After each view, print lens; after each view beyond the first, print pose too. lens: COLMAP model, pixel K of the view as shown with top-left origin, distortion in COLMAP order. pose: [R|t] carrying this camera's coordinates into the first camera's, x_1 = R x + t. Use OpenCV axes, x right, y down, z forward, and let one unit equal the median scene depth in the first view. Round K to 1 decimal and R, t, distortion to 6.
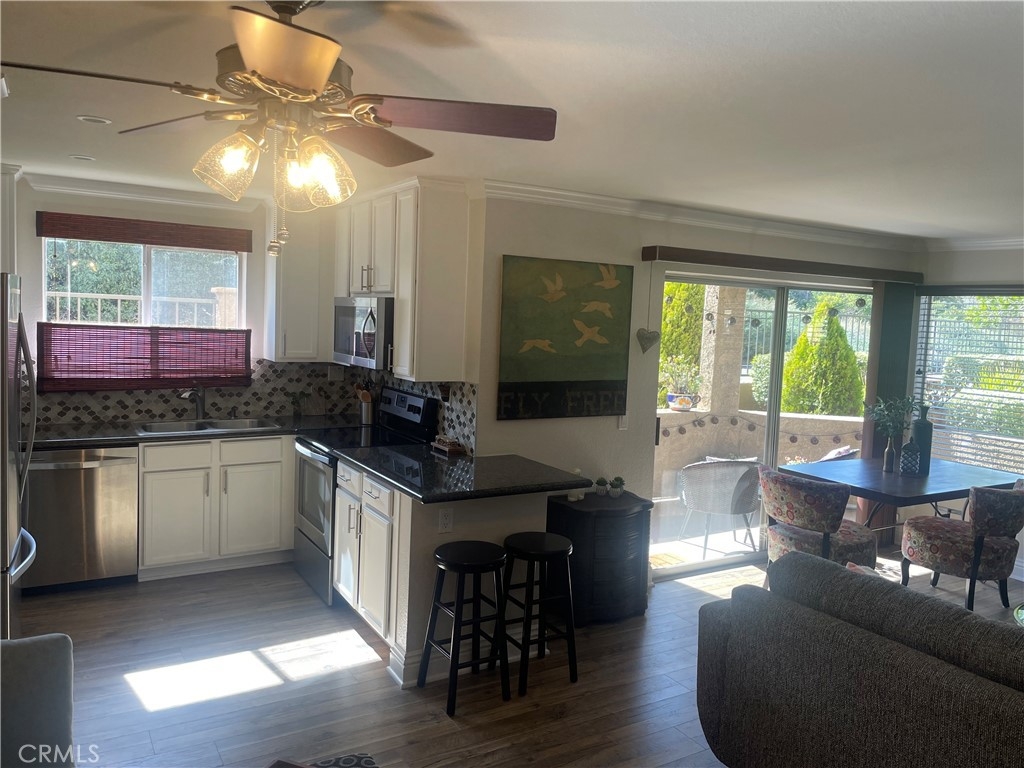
lens RADIAL K [[772.4, 0, 522.8], [0, 772.4, 374.1], [0, 0, 1]] dist [0.093874, -0.125005]
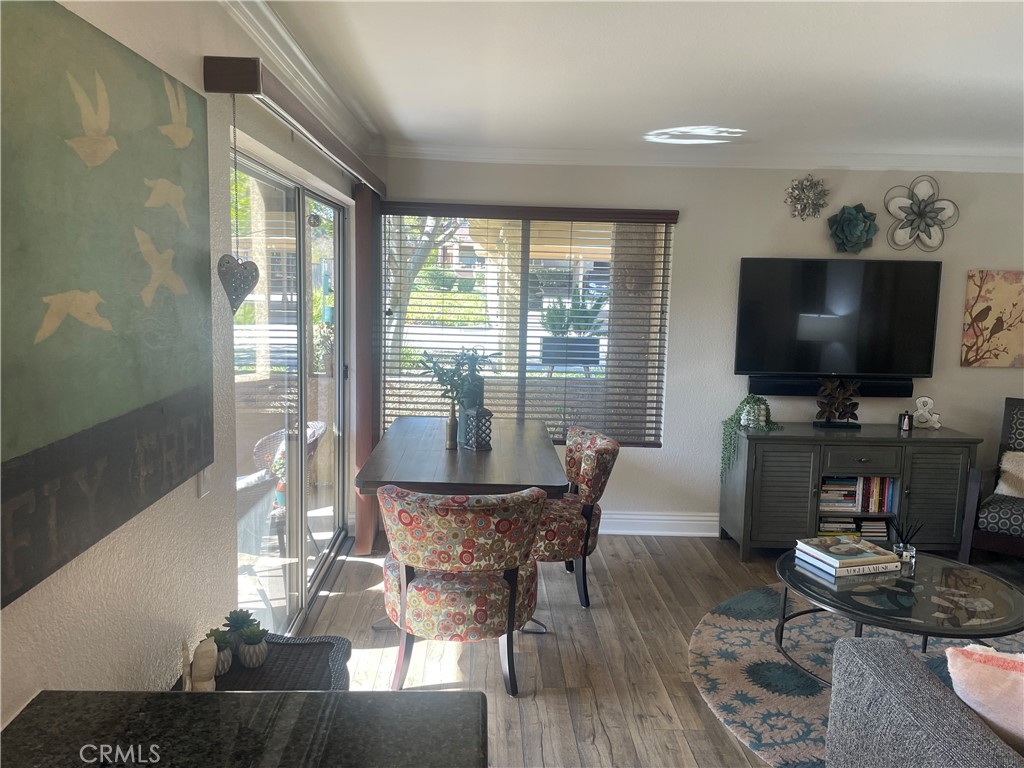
lens RADIAL K [[772.4, 0, 509.3], [0, 772.4, 377.6], [0, 0, 1]] dist [0.093874, -0.125005]
pose [[0.490416, -0.138452, 0.860420, -0.146944], [0.059563, 0.990316, 0.125405, -0.035895], [-0.869451, -0.010251, 0.493914, 0.634130]]
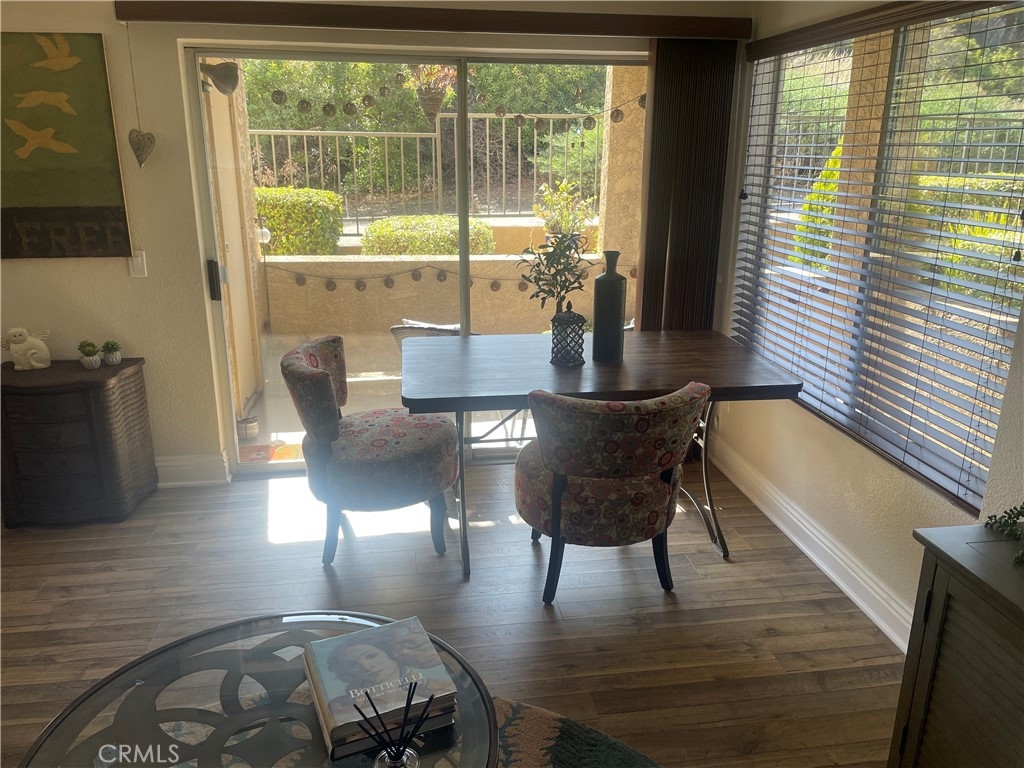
lens RADIAL K [[772.4, 0, 519.0], [0, 772.4, 371.9], [0, 0, 1]] dist [0.093874, -0.125005]
pose [[0.922644, 0.072513, -0.378775, 0.732124], [0.002320, 0.981103, 0.193473, 0.017644], [0.385647, -0.179386, 0.905040, 0.450661]]
